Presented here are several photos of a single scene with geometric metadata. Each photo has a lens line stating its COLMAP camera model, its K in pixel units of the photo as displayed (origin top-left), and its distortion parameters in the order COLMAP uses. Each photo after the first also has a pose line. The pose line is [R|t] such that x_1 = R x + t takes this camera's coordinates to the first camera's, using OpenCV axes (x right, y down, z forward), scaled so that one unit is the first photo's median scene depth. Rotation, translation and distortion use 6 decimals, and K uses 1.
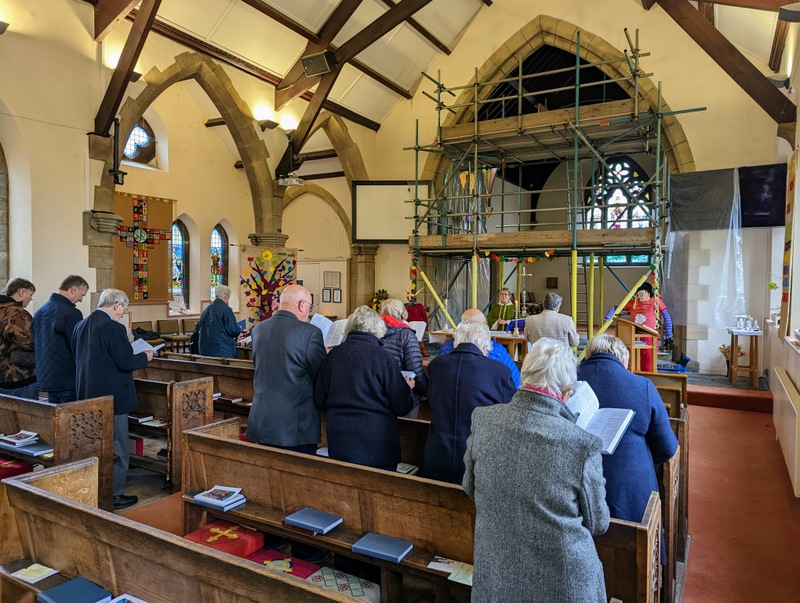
lens RADIAL K [[569.2, 0, 400.0], [0, 569.2, 301.5], [0, 0, 1]] dist [0.016567, -0.001450]
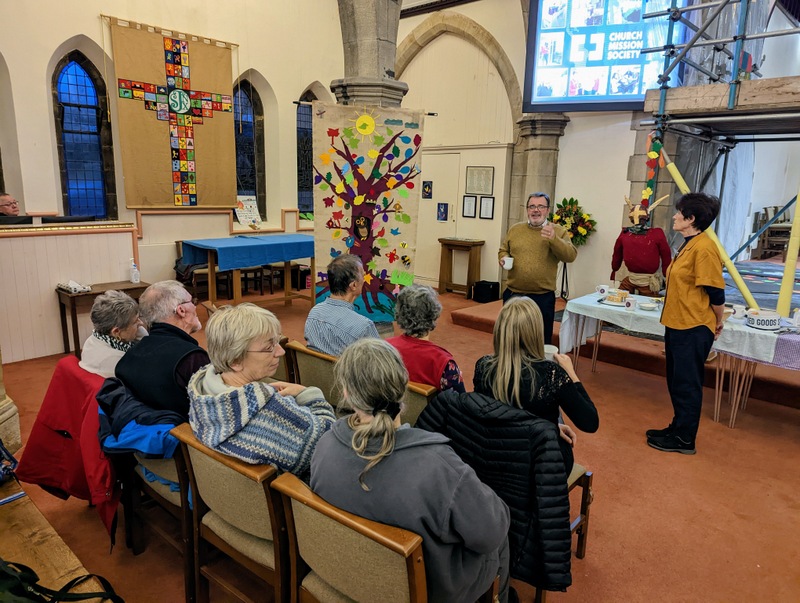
lens RADIAL K [[560.6, 0, 400.8], [0, 560.6, 315.9], [0, 0, 1]] dist [0.026265, -0.001060]
pose [[0.975923, 0.066533, -0.207722, -0.079210], [-0.026090, 0.981112, 0.191673, -0.010592], [0.216552, -0.181639, 0.959225, 0.448818]]
